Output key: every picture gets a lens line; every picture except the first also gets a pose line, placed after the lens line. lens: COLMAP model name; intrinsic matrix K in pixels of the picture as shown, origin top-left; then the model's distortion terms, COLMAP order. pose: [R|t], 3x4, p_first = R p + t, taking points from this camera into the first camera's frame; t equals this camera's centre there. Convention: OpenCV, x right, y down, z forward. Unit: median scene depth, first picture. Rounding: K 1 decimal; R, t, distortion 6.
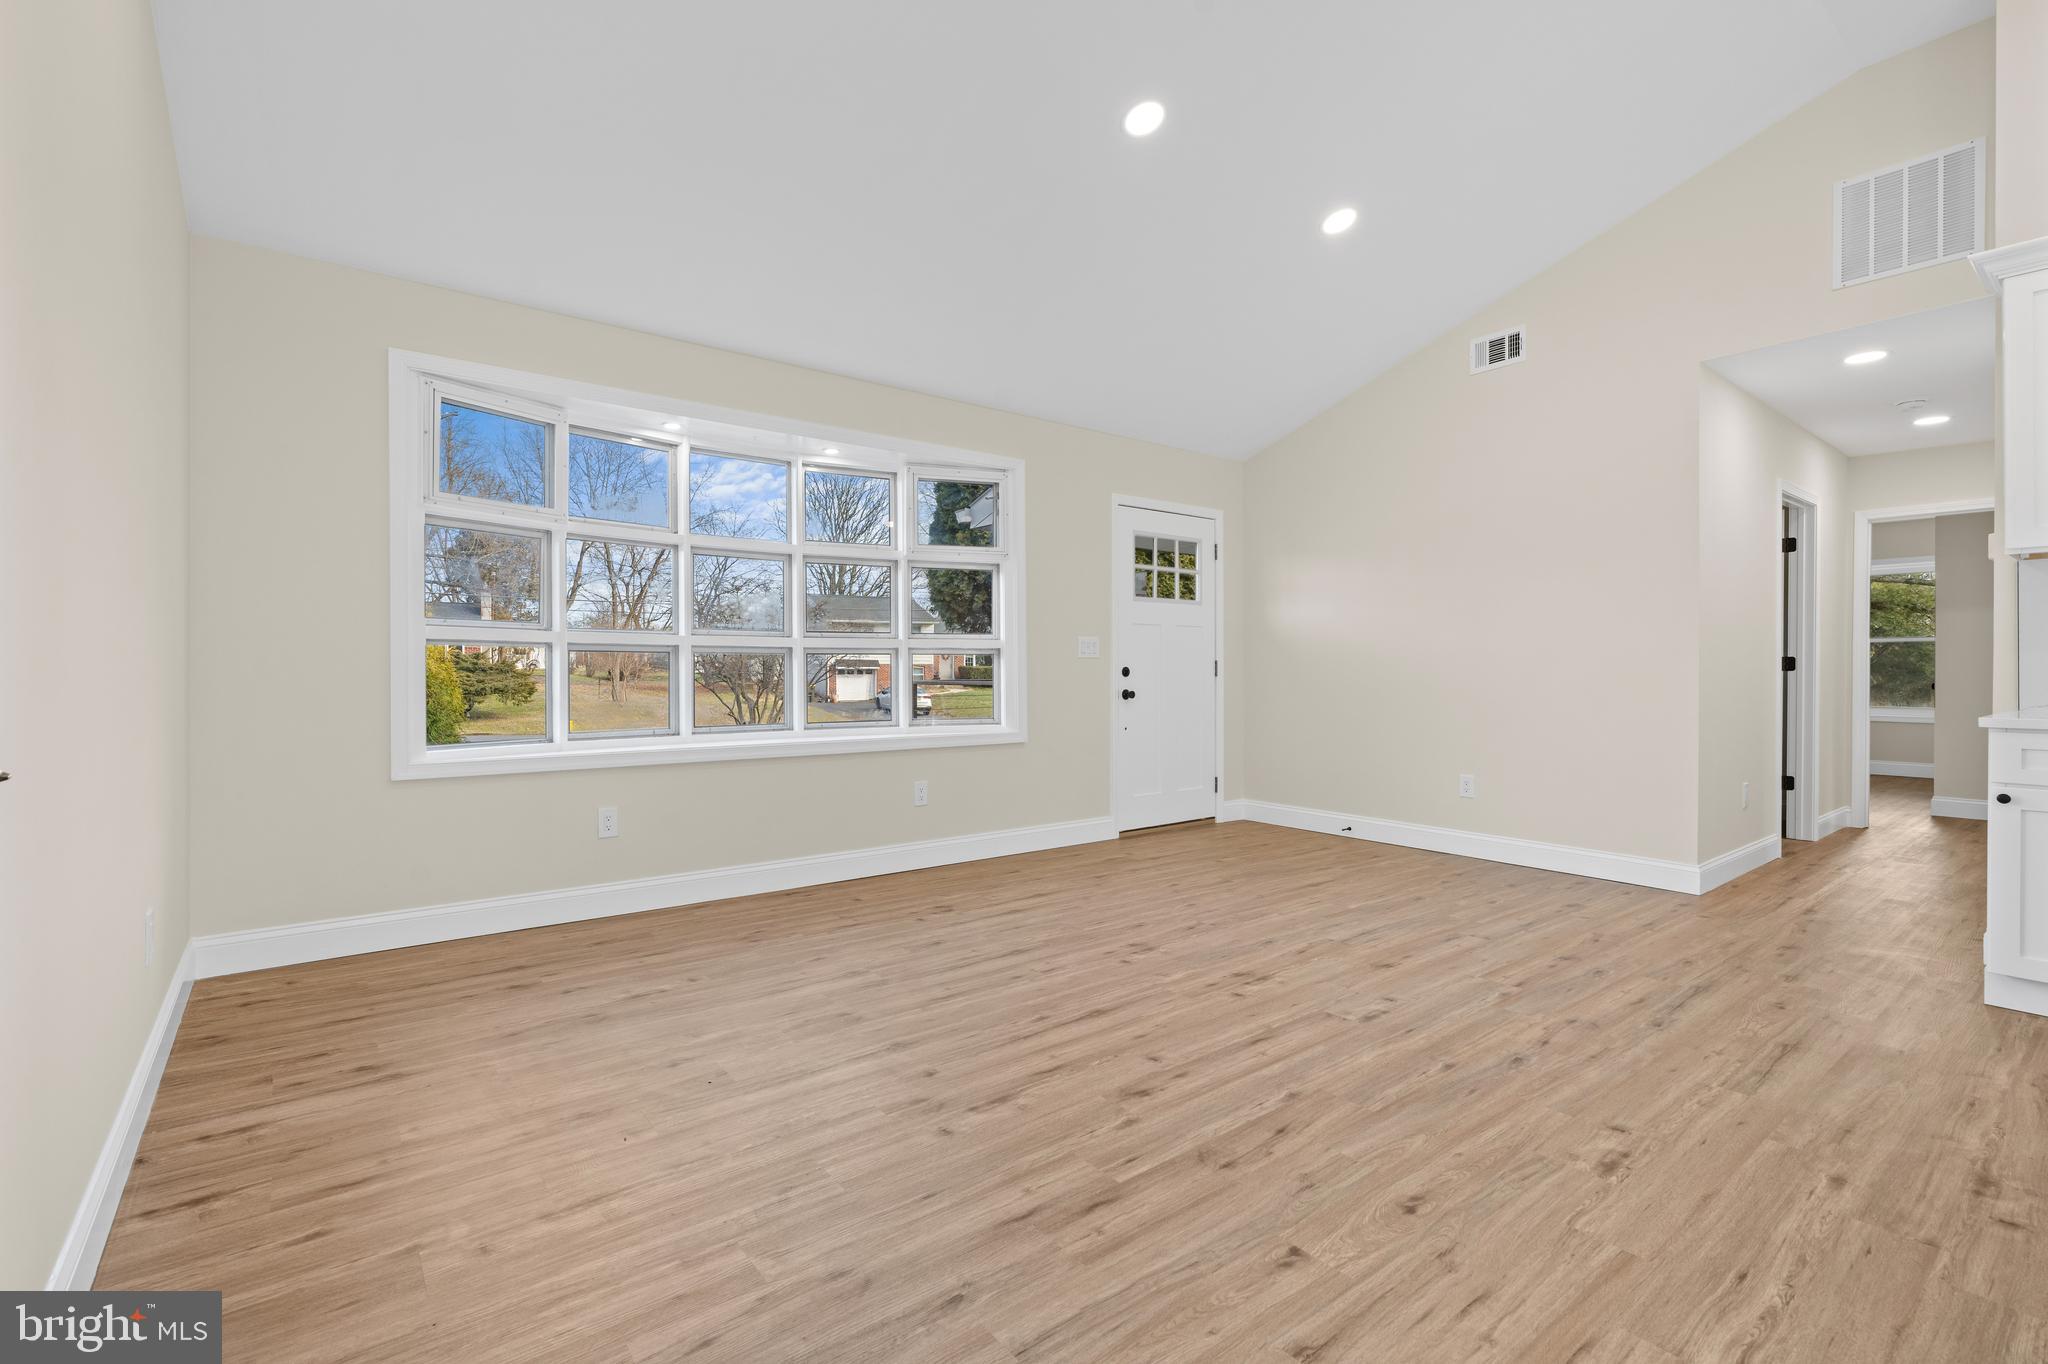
lens RADIAL K [[920.0, 0, 1020.1], [0, 920.0, 672.0], [0, 0, 1]] dist [-0.008565, 0.003683]
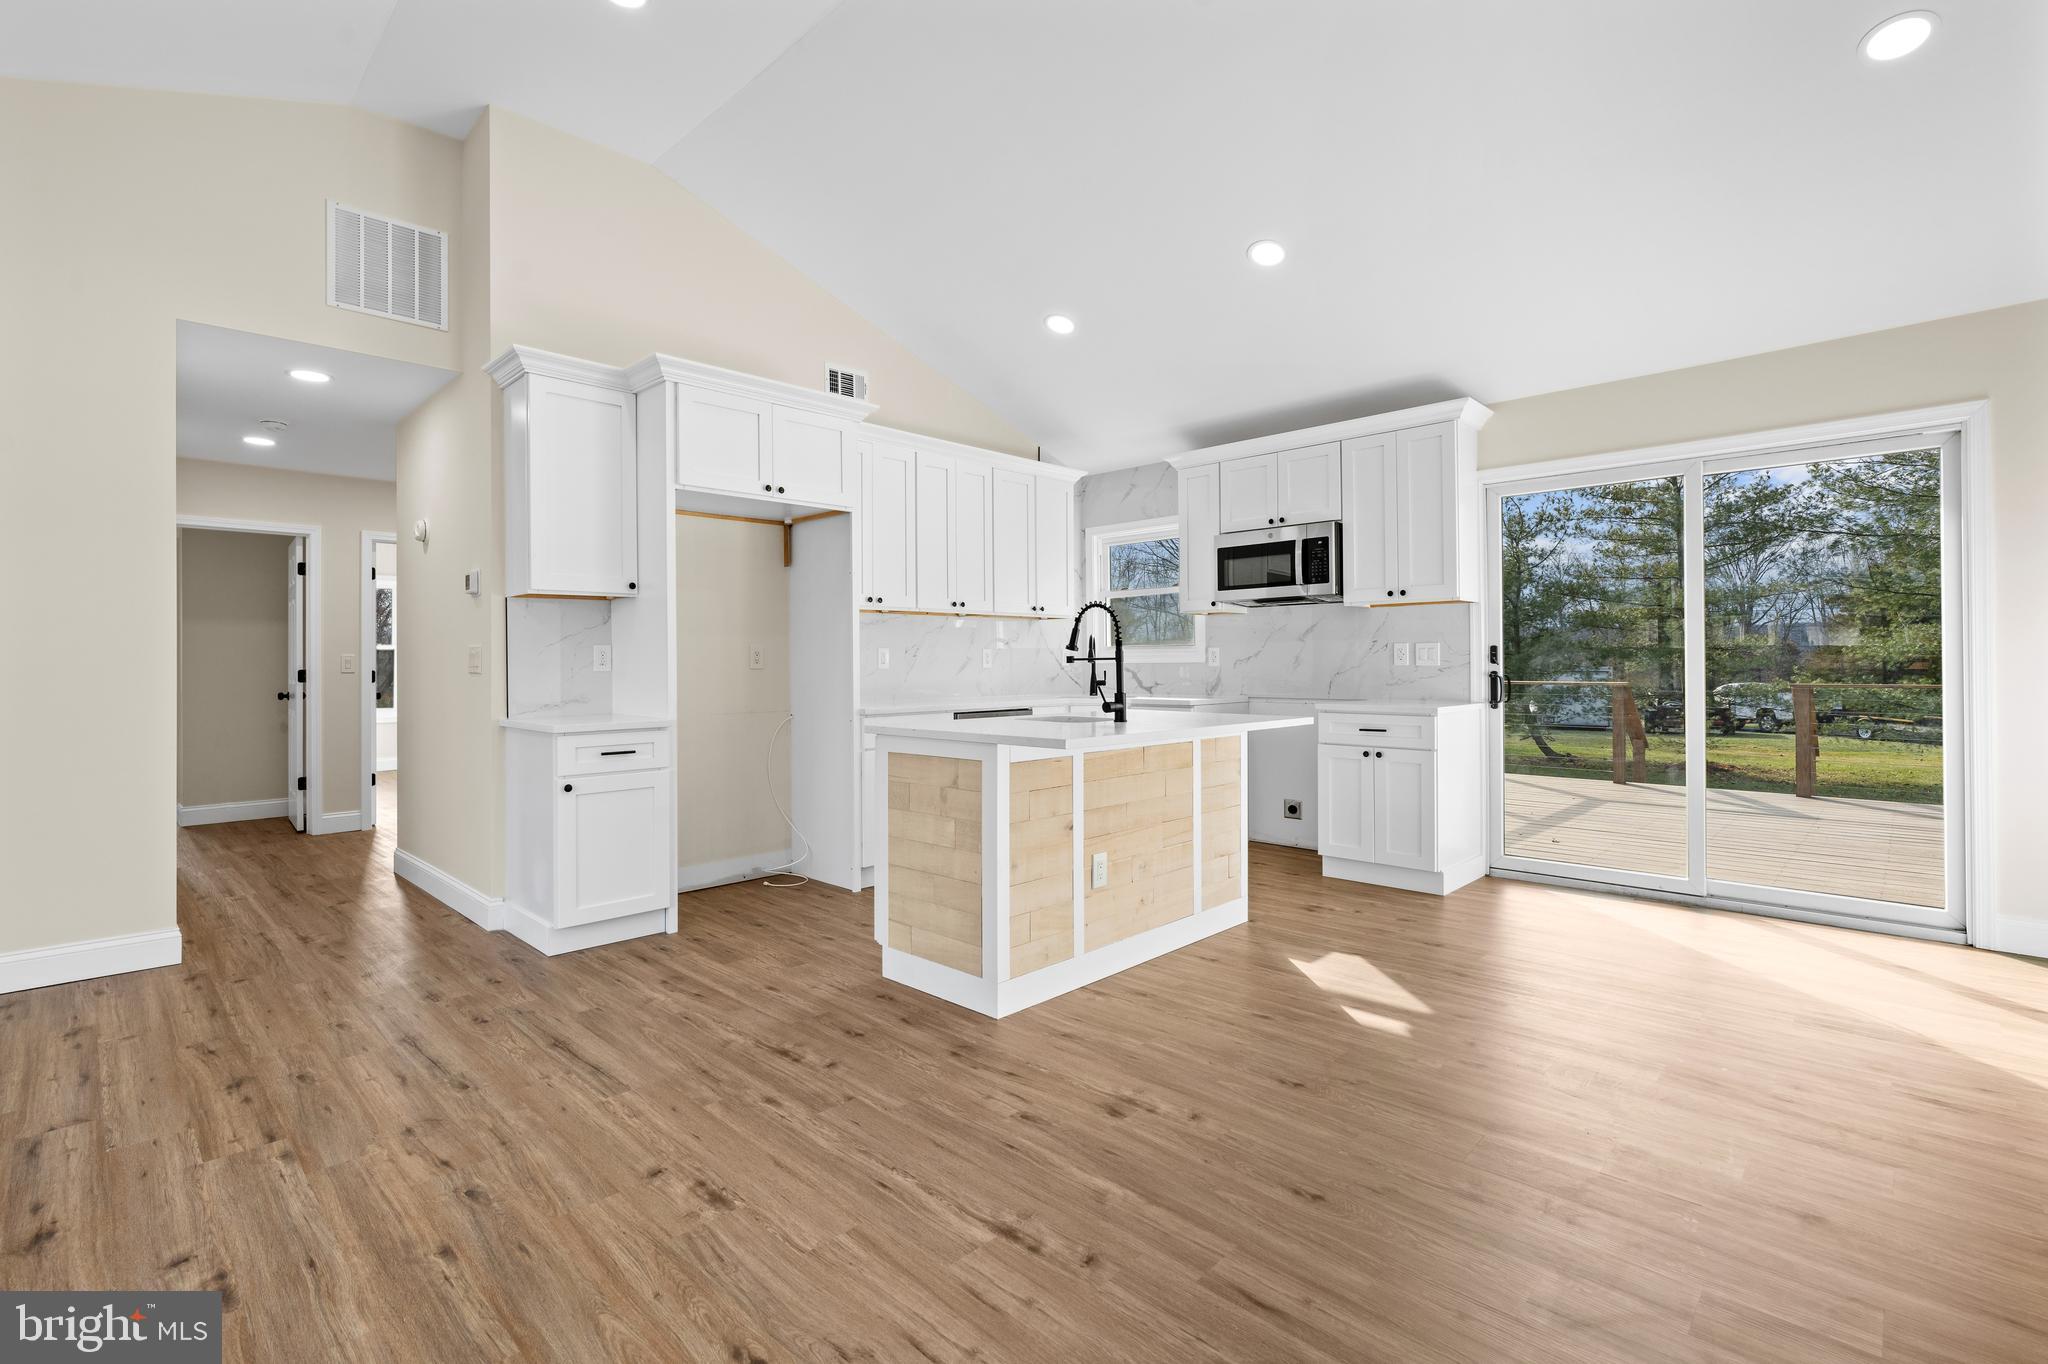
lens RADIAL K [[926.6, 0, 1017.5], [0, 926.6, 658.4], [0, 0, 1]] dist [-0.004966, 0.001521]
pose [[-0.133124, 0.004544, 0.991089, -0.249243], [0.010507, 0.999940, -0.003173, -0.027112], [-0.991044, 0.009991, -0.133164, 0.494983]]
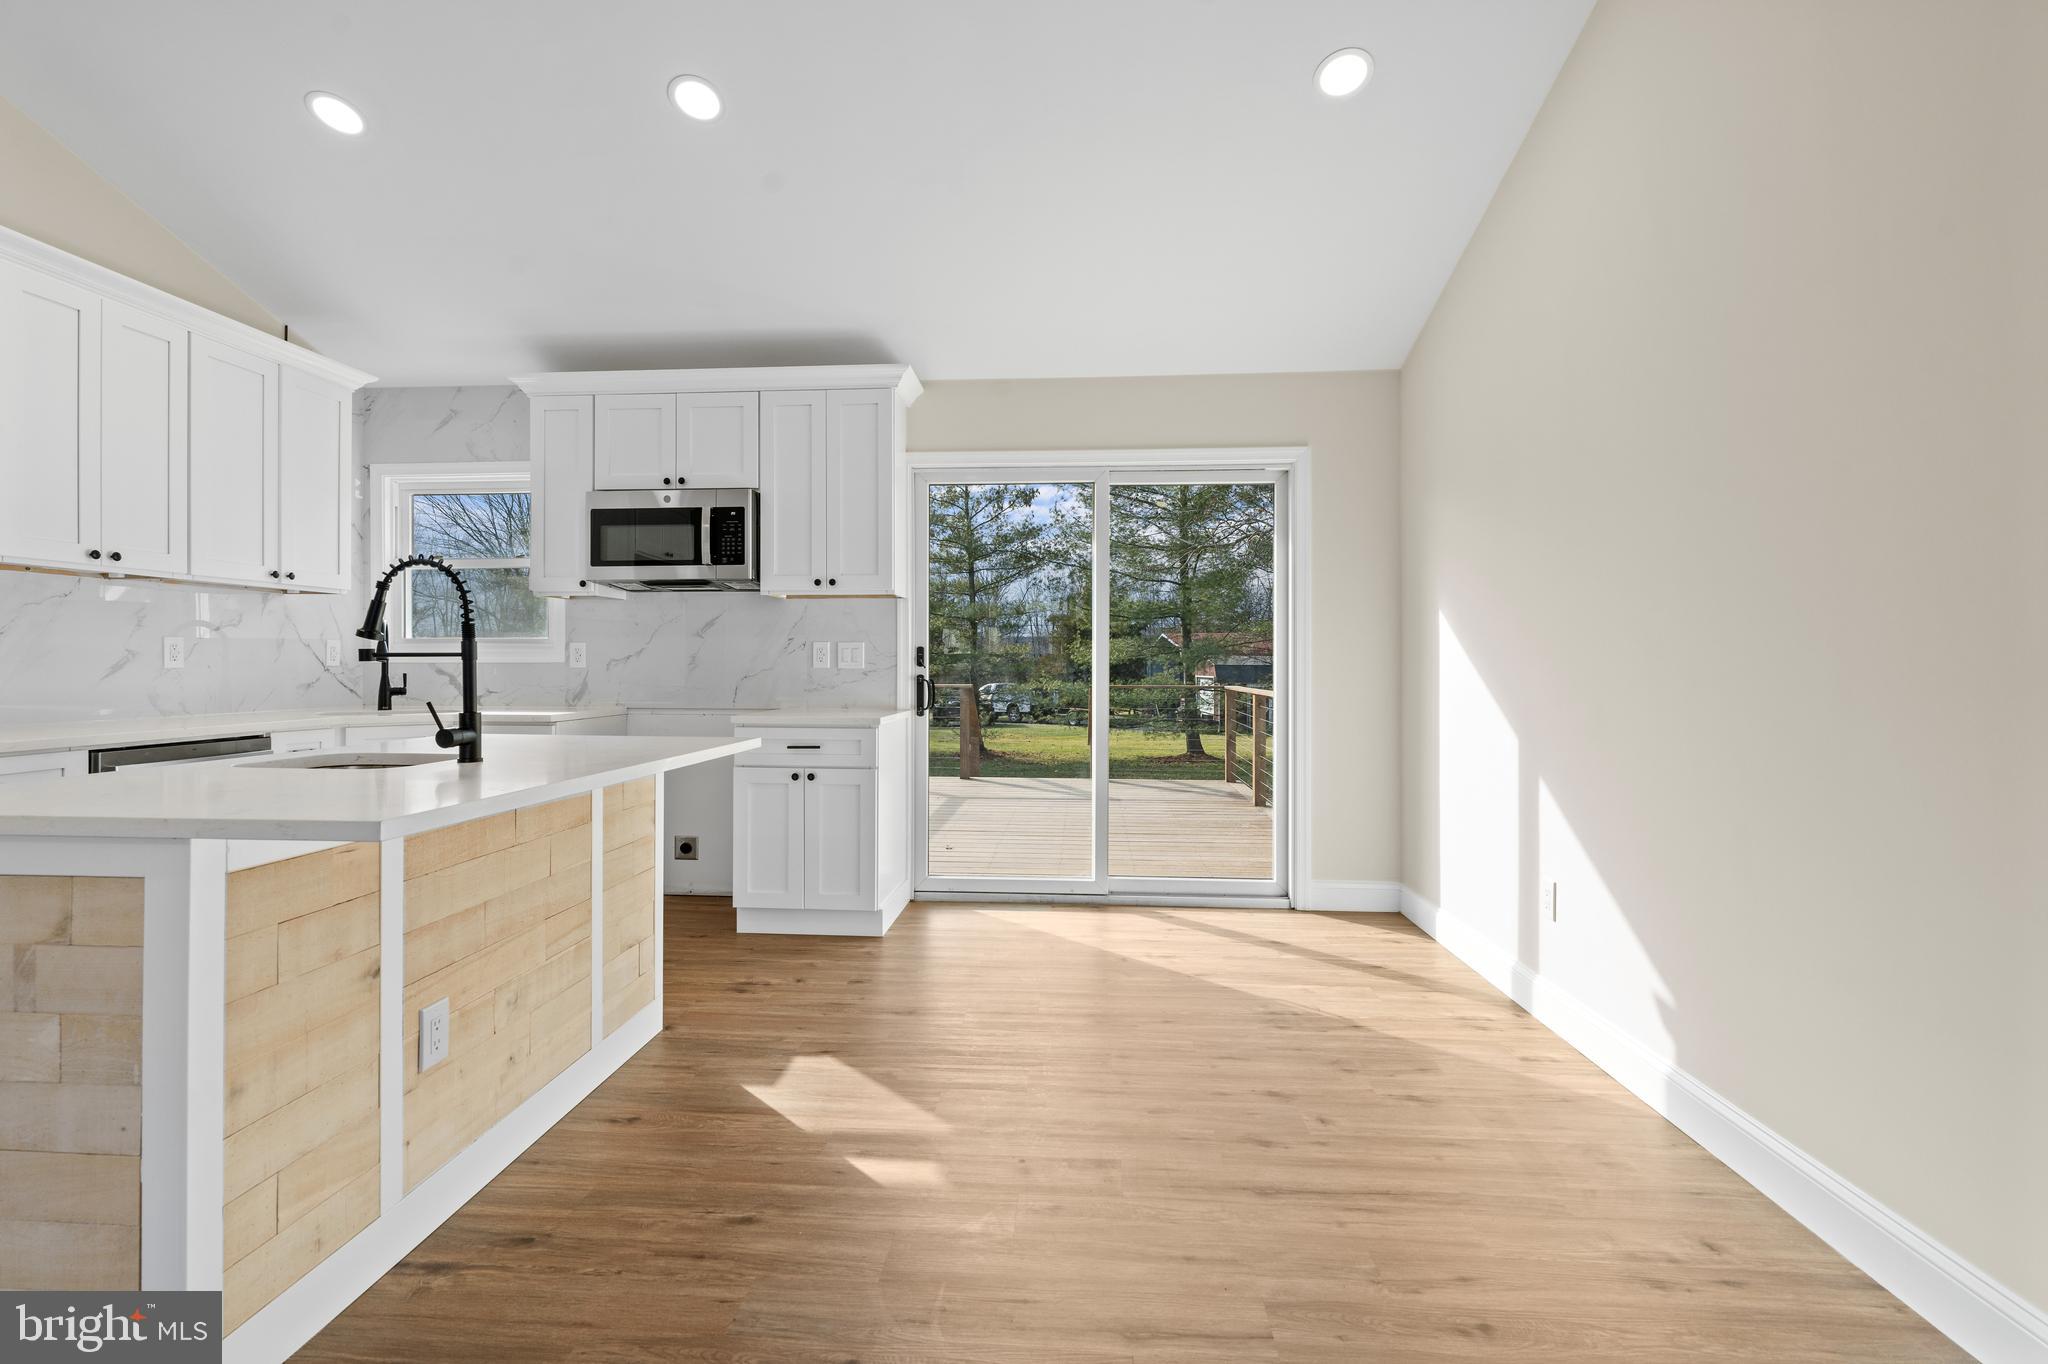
lens RADIAL K [[931.2, 0, 1011.0], [0, 931.2, 665.7], [0, 0, 1]] dist [-0.003231, 0.000206]
pose [[-0.738060, -0.004169, 0.674722, 0.122290], [0.000111, 0.999980, 0.006301, -0.025168], [-0.674735, 0.004725, -0.738045, 0.450849]]
